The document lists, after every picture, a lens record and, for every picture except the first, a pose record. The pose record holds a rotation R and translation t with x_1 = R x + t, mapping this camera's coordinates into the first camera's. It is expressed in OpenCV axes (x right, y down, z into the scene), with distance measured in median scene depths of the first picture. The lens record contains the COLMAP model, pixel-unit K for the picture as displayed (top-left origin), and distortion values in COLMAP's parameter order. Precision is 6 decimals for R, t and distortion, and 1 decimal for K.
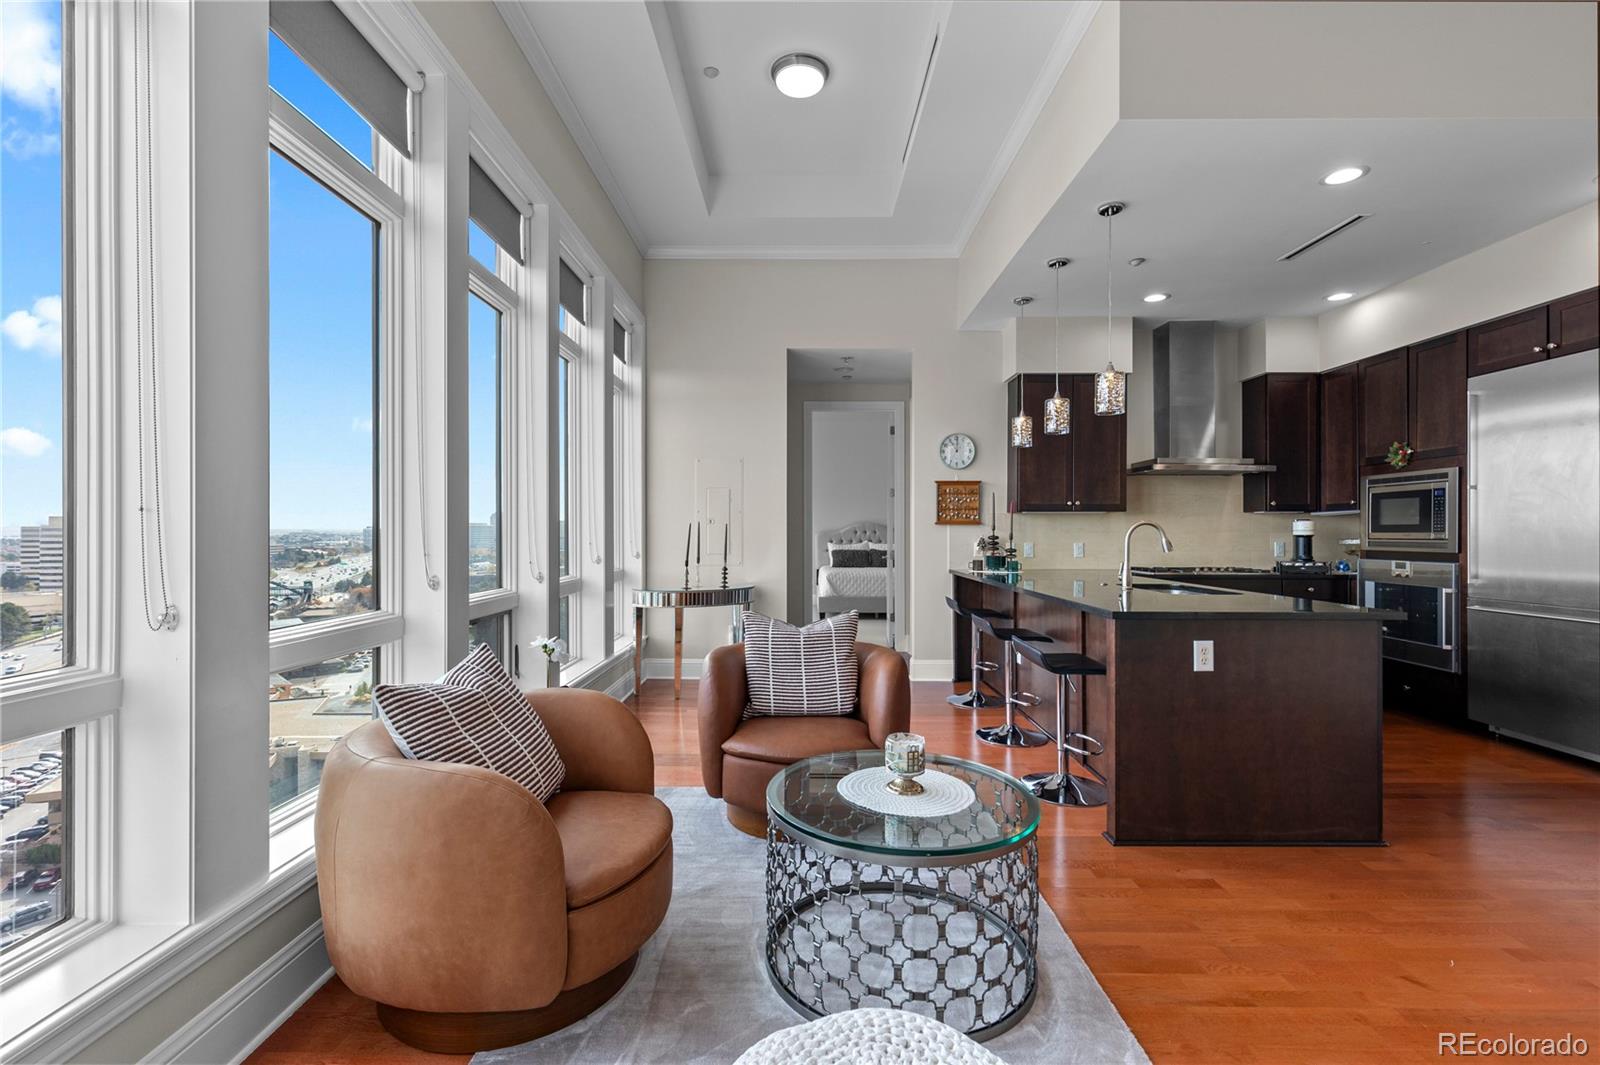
lens RADIAL K [[722.7, 0, 800.0], [0, 722.7, 532.5], [0, 0, 1]] dist [0.015132, -0.000253]
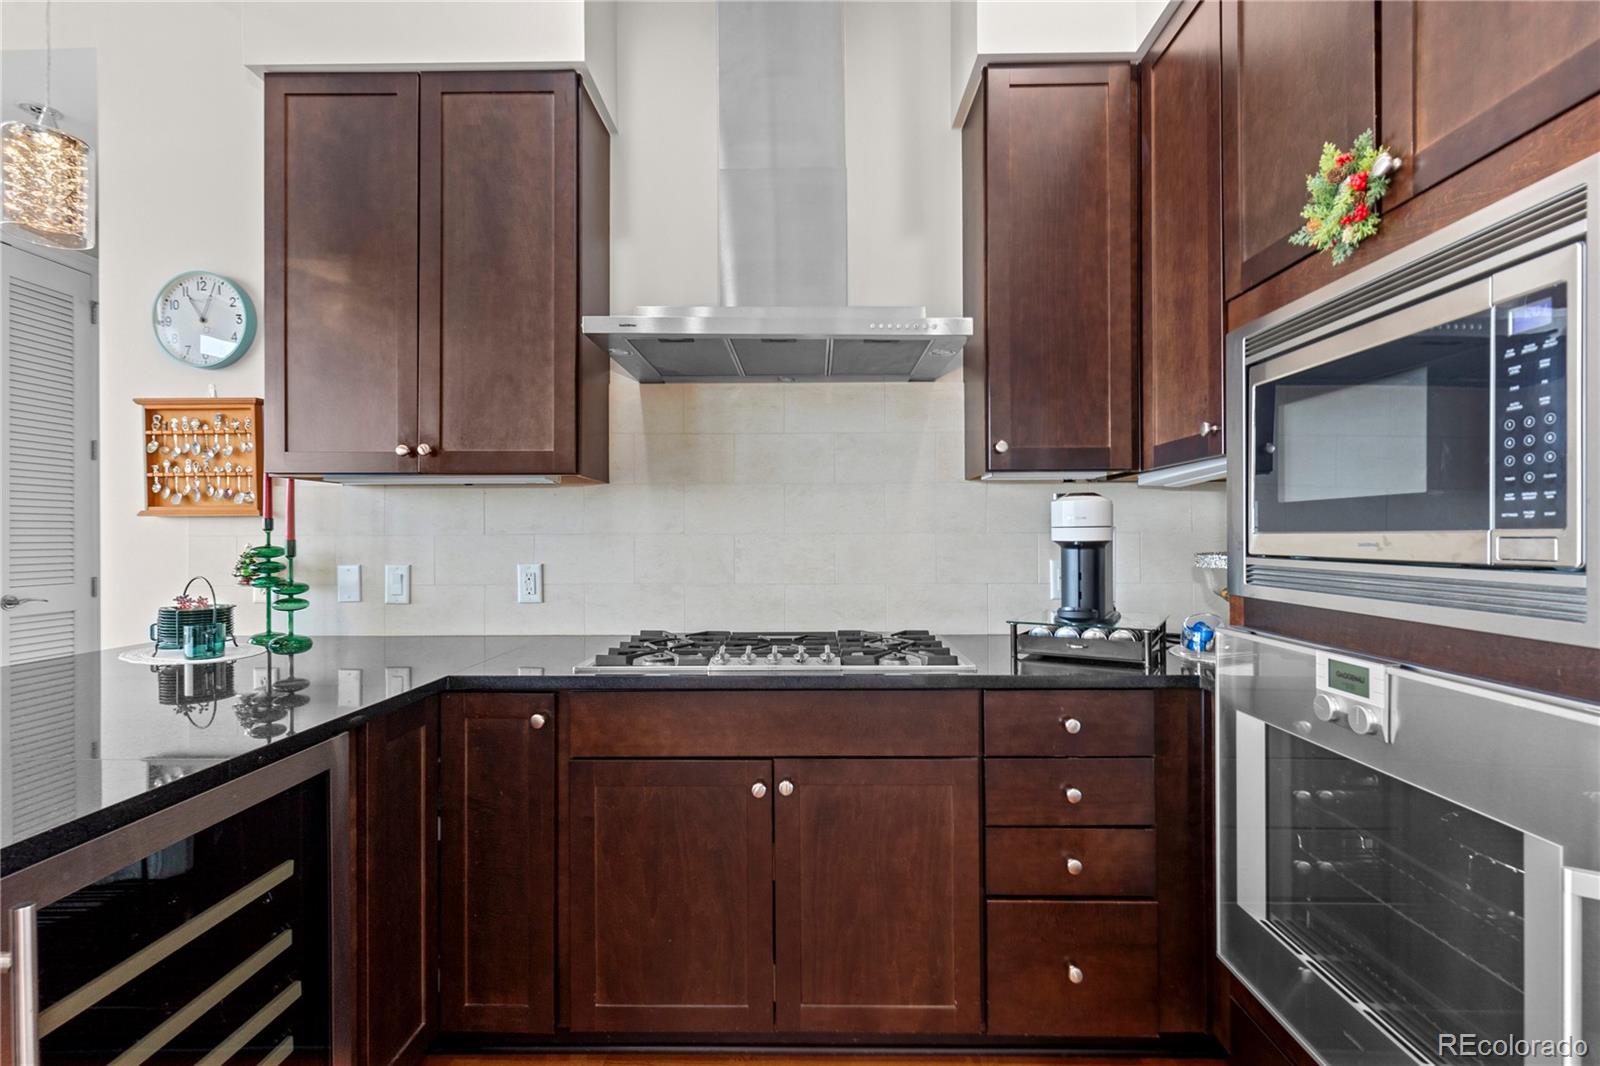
lens RADIAL K [[737.5, 0, 805.6], [0, 737.5, 533.5], [0, 0, 1]] dist [0.000401, -0.000400]
pose [[0.999910, -0.005169, -0.012408, 0.567267], [0.005147, 0.999985, -0.001808, 0.000096], [0.012417, 0.001744, 0.999921, 0.663822]]
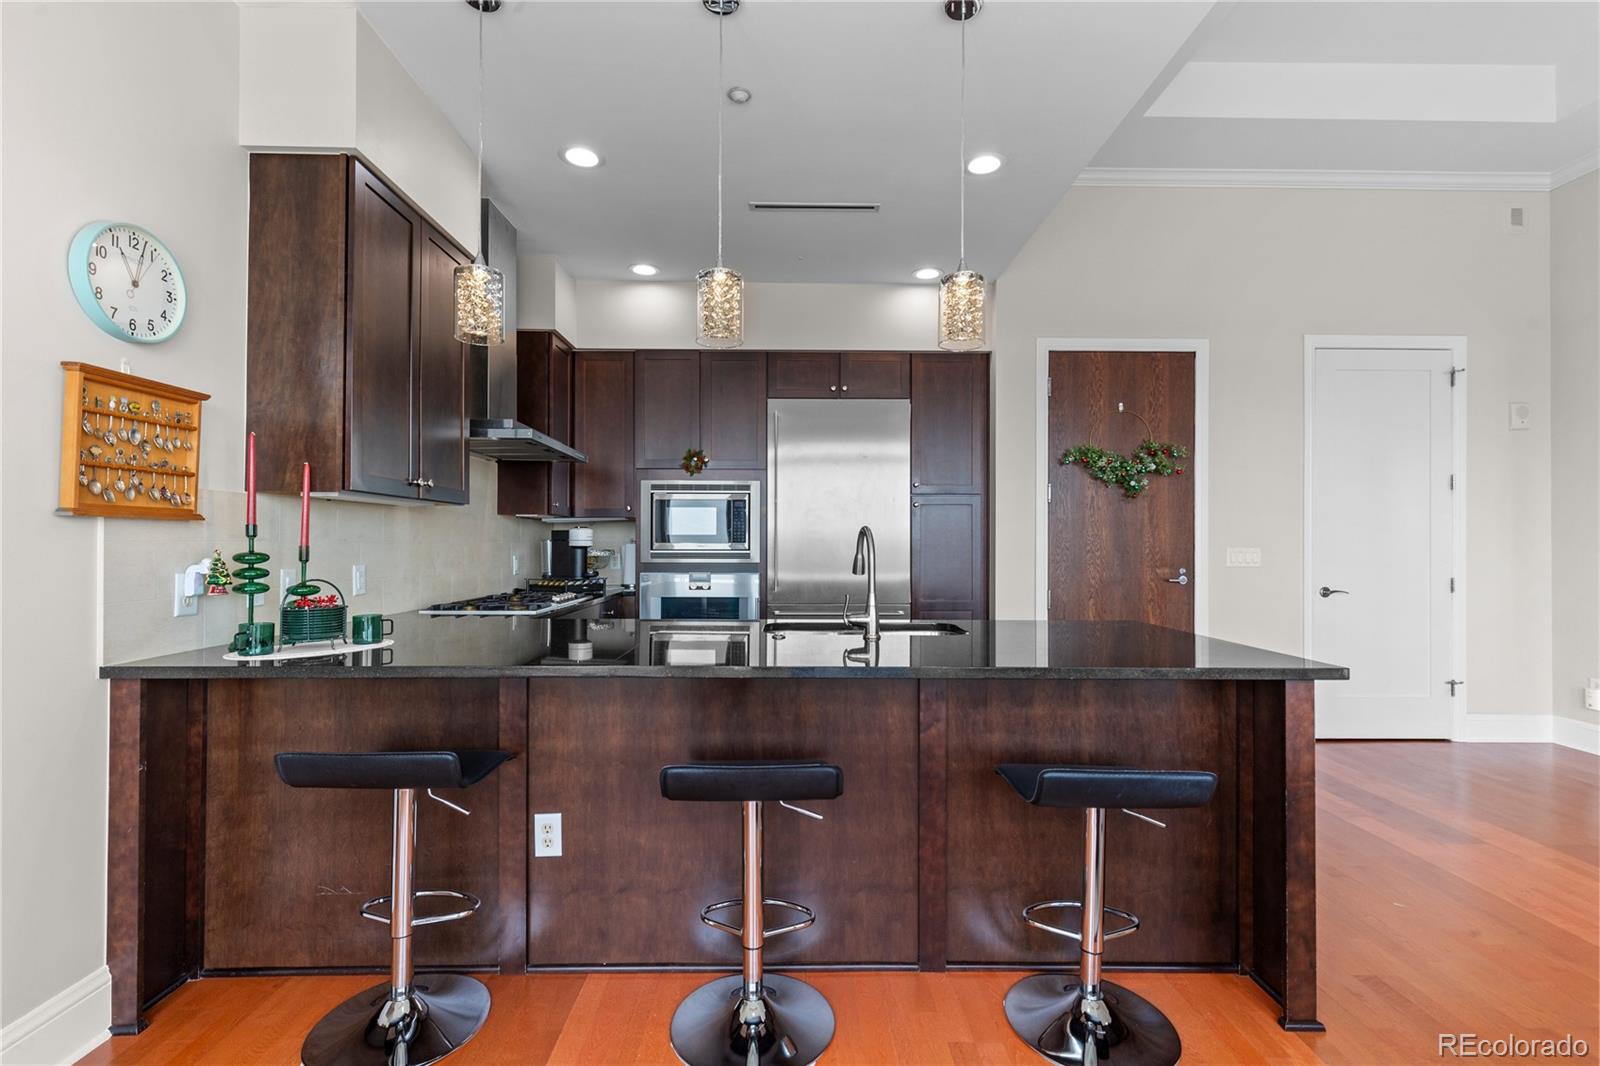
lens RADIAL K [[719.7, 0, 799.2], [0, 719.7, 540.6], [0, 0, 1]] dist [0.003184, -0.000047]
pose [[-0.019836, 0.001354, 0.999802, -0.106666], [-0.002553, 0.999996, -0.001404, -0.001989], [-0.999800, -0.002581, -0.019833, 0.765785]]
